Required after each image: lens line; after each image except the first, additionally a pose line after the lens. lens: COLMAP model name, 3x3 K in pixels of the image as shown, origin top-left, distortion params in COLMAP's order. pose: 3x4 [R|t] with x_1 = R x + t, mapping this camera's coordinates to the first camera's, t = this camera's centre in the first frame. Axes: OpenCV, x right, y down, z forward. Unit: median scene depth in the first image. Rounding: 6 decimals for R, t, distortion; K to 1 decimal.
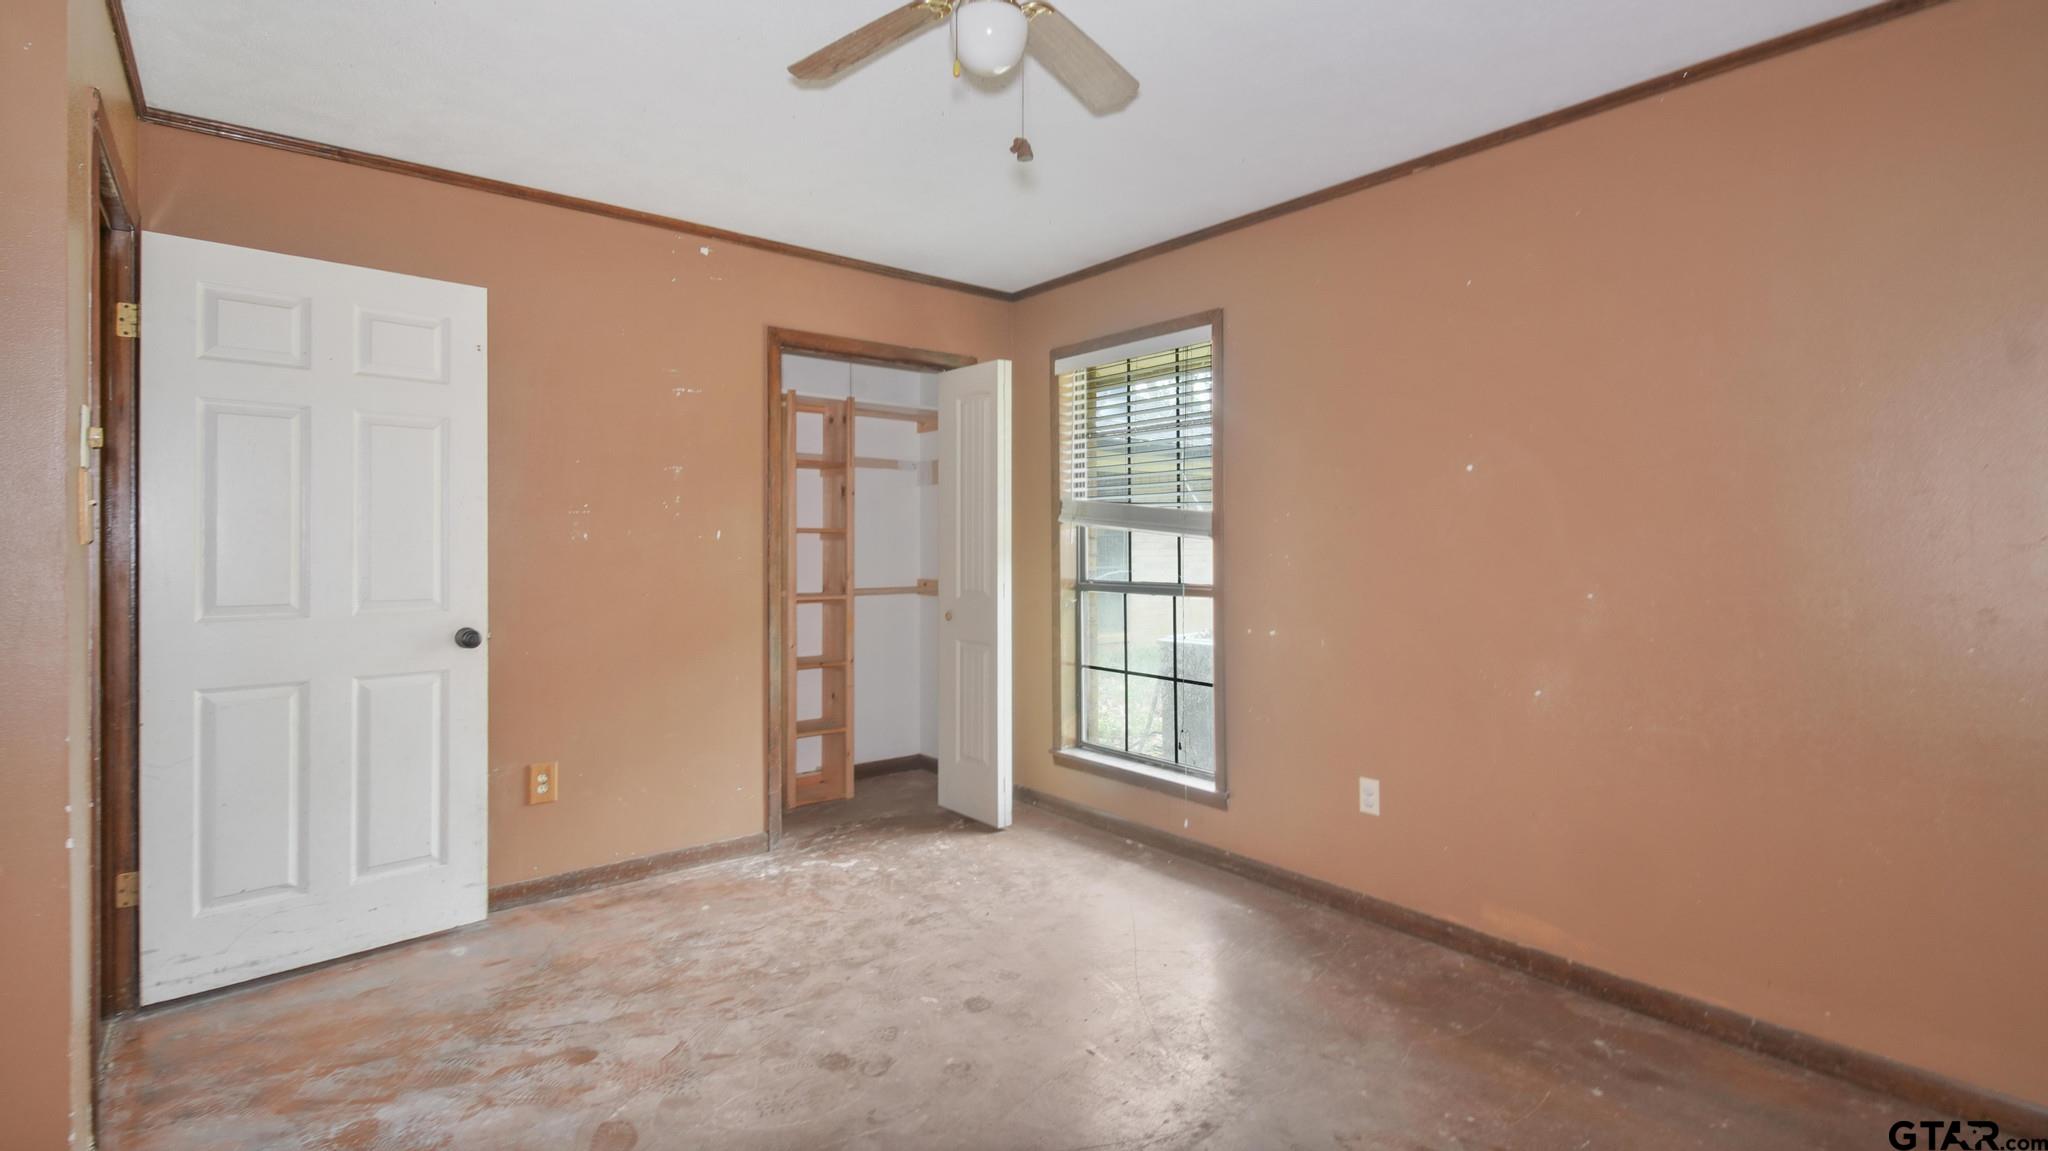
lens RADIAL K [[926.2, 0, 1023.3], [0, 926.2, 544.0], [0, 0, 1]] dist [-0.000774, -0.000304]
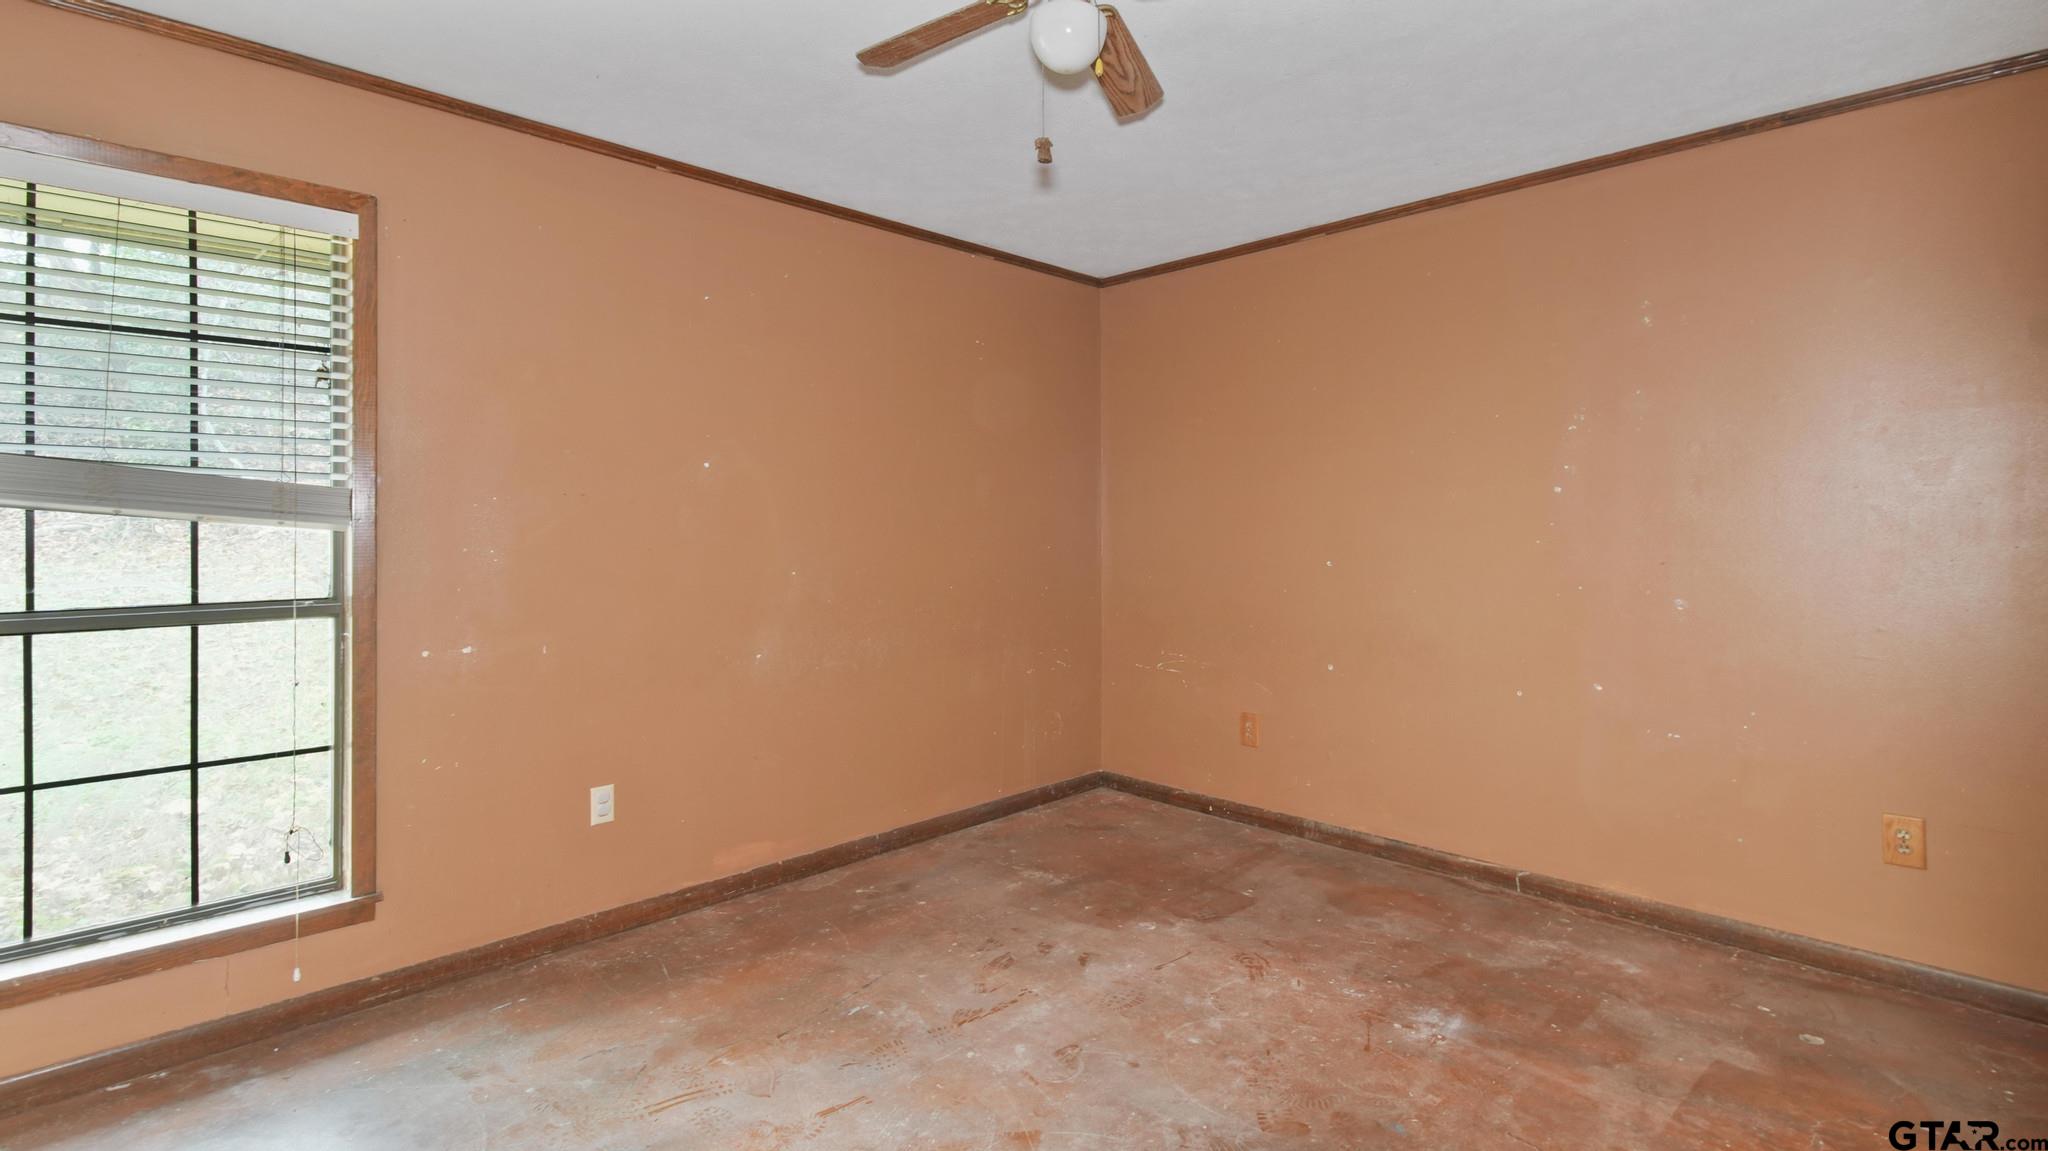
lens RADIAL K [[944.1, 0, 1027.0], [0, 944.1, 527.8], [0, 0, 1]] dist [-0.001843, -0.000834]
pose [[-0.095051, -0.002111, 0.995470, -0.617060], [0.001300, 0.999997, 0.002245, -0.008432], [-0.995472, 0.001508, -0.095048, 0.667354]]
